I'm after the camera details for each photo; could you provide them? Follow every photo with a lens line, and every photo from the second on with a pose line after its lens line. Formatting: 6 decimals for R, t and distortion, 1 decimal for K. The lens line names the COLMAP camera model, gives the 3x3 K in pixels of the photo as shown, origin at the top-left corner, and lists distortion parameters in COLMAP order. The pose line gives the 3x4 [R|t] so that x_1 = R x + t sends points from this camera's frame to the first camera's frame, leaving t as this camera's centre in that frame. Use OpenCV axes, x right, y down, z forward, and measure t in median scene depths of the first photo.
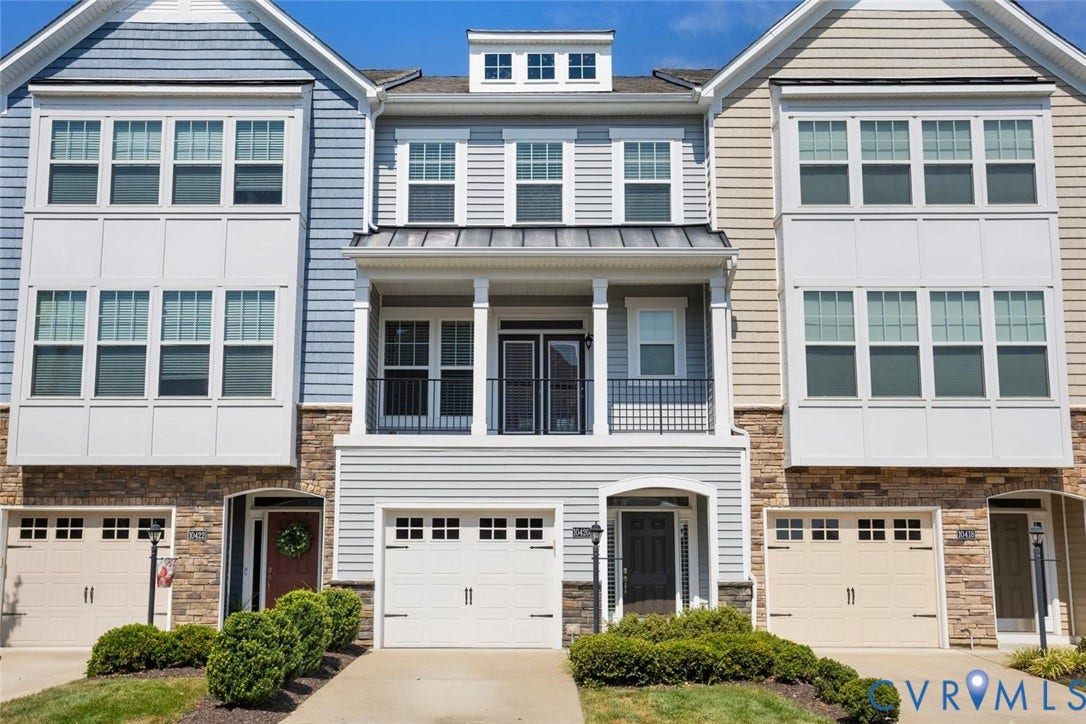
lens RADIAL K [[1405.9, 0, 543.0], [0, 1405.9, 362.0], [0, 0, 1]] dist [-0.015321, -0.015449]
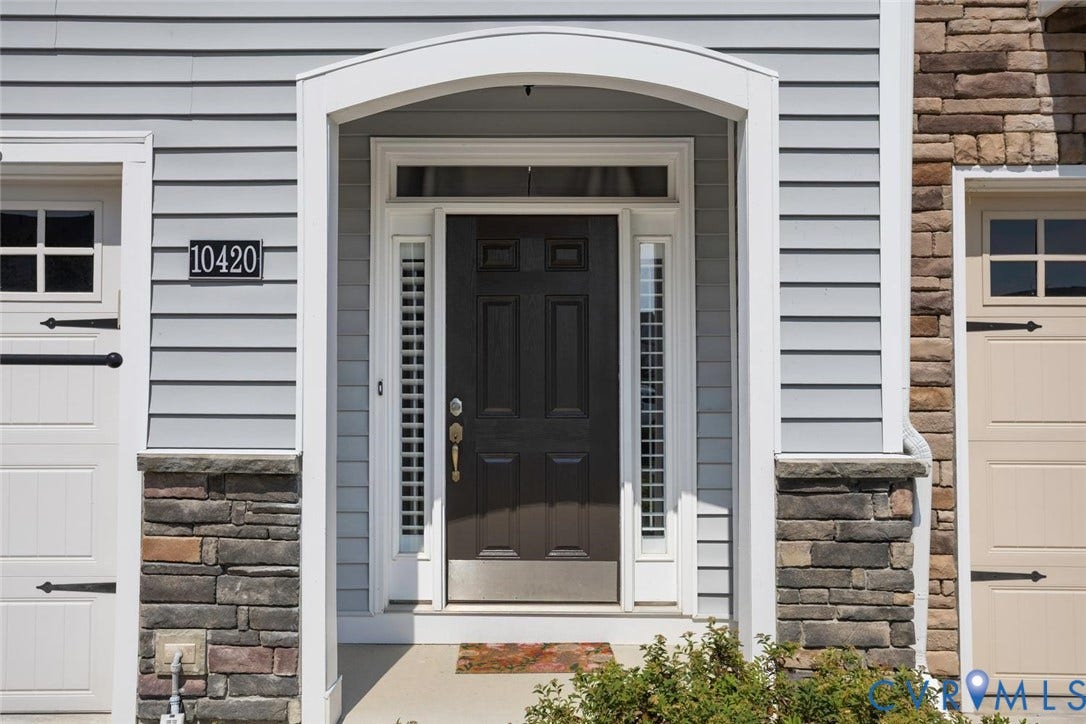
lens RADIAL K [[1405.9, 0, 543.0], [0, 1405.9, 362.0], [0, 0, 1]] dist [-0.015321, -0.015449]
pose [[1.000000, 0.000616, -0.000744, 0.082246], [-0.000513, 0.991314, 0.131514, 0.105022], [0.000819, -0.131514, 0.991314, 0.743851]]
